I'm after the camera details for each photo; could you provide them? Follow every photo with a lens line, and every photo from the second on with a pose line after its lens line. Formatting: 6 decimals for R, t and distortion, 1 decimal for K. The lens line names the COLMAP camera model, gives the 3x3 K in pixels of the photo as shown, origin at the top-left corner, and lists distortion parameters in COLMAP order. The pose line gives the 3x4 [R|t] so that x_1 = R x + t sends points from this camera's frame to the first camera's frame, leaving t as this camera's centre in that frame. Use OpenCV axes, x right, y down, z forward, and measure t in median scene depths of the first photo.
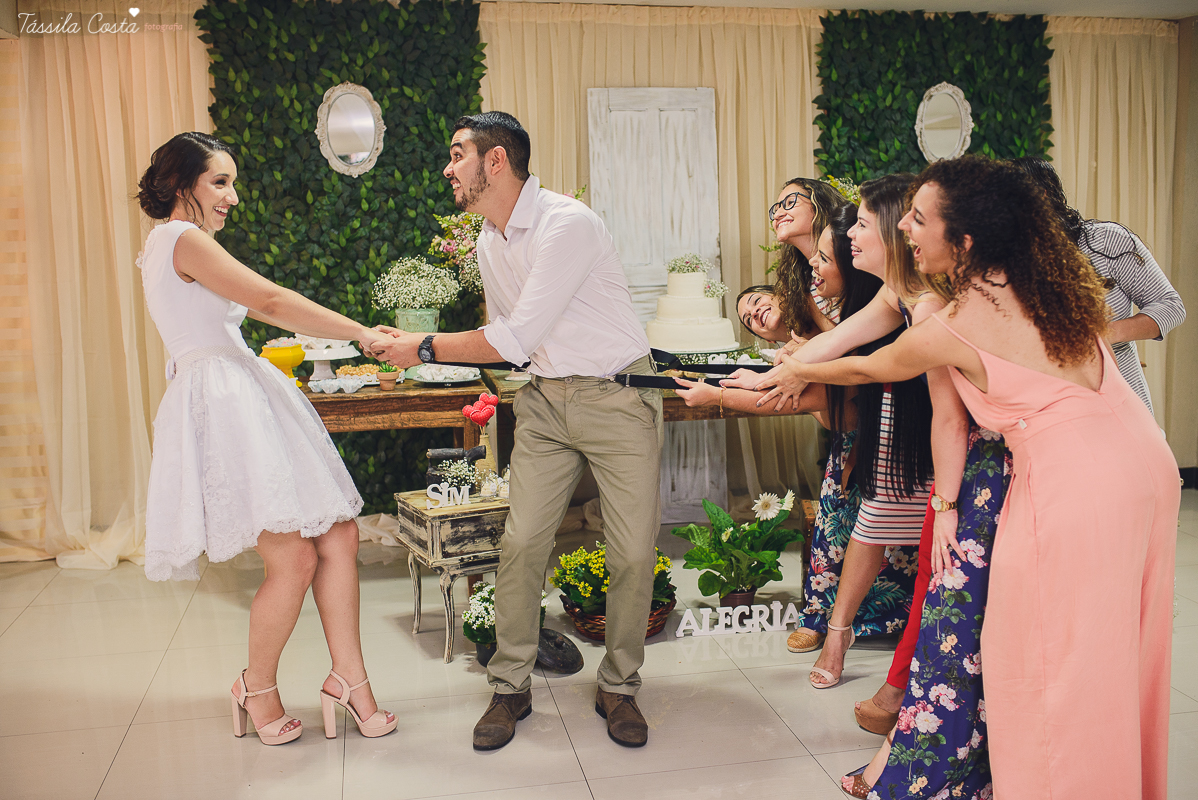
lens RADIAL K [[1149.7, 0, 594.5], [0, 1149.7, 396.7], [0, 0, 1]] dist [-0.022031, 0.000000]
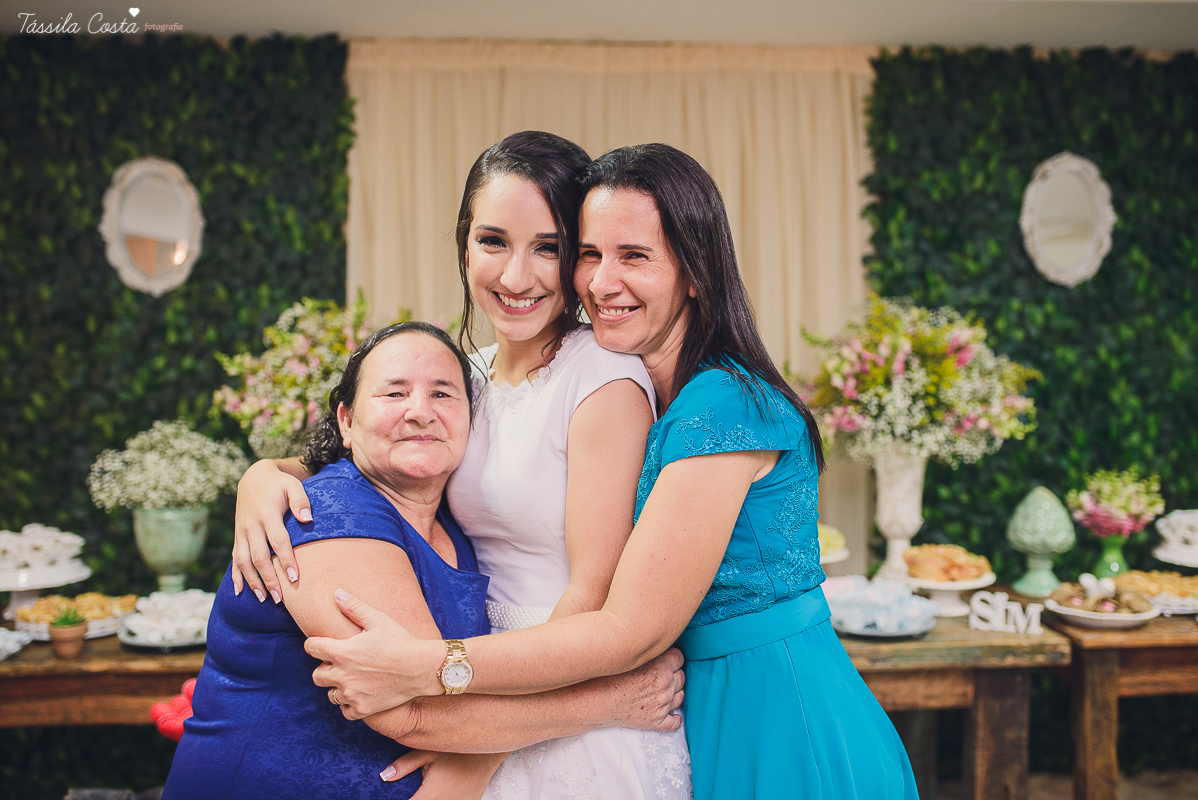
lens RADIAL K [[1149.7, 0, 594.5], [0, 1149.7, 401.9], [0, 0, 1]] dist [-0.022031, 0.000000]
pose [[0.993548, 0.013207, -0.112642, 0.121975], [-0.024365, 0.994862, -0.098266, -0.068222], [0.110765, 0.100376, 0.988765, 0.365929]]
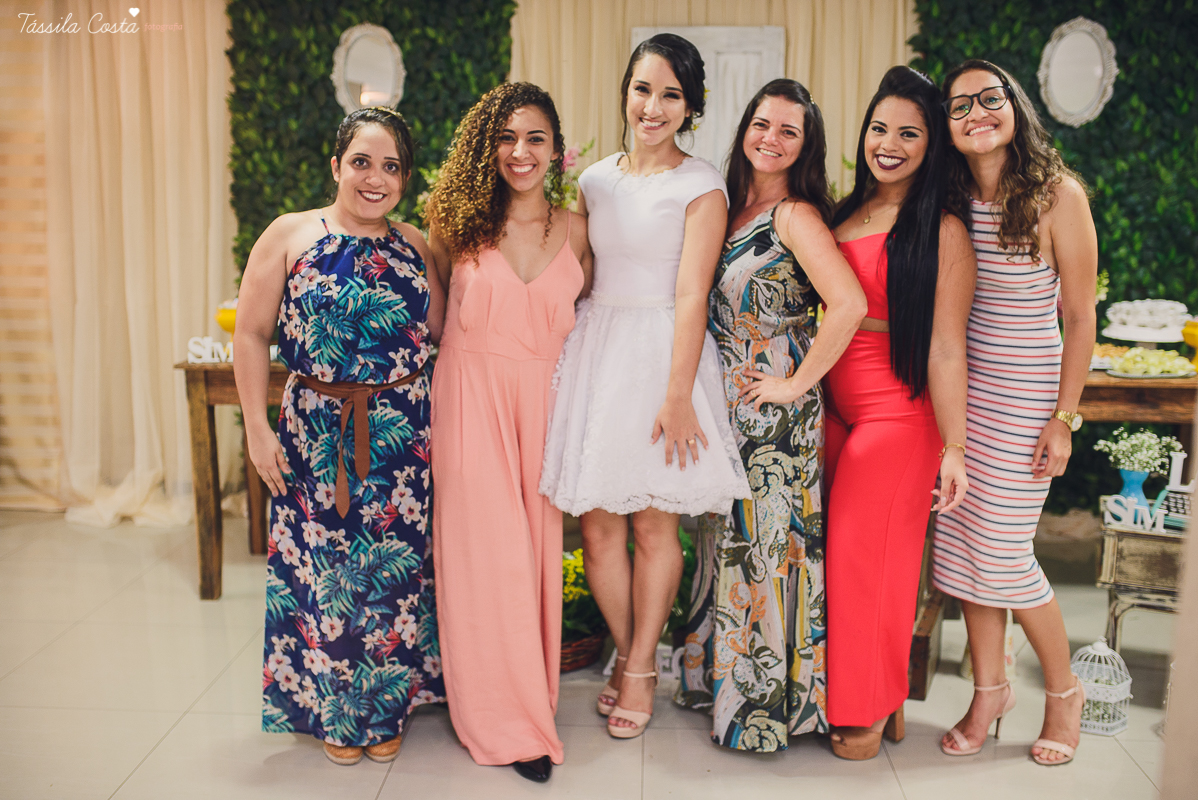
lens RADIAL K [[1149.7, 0, 594.9], [0, 1149.7, 401.4], [0, 0, 1]] dist [-0.022031, 0.000000]
pose [[0.969935, 0.066200, -0.234188, 0.193308], [-0.058153, 0.997461, 0.041109, -0.019654], [0.236315, -0.026254, 0.971322, 0.140291]]
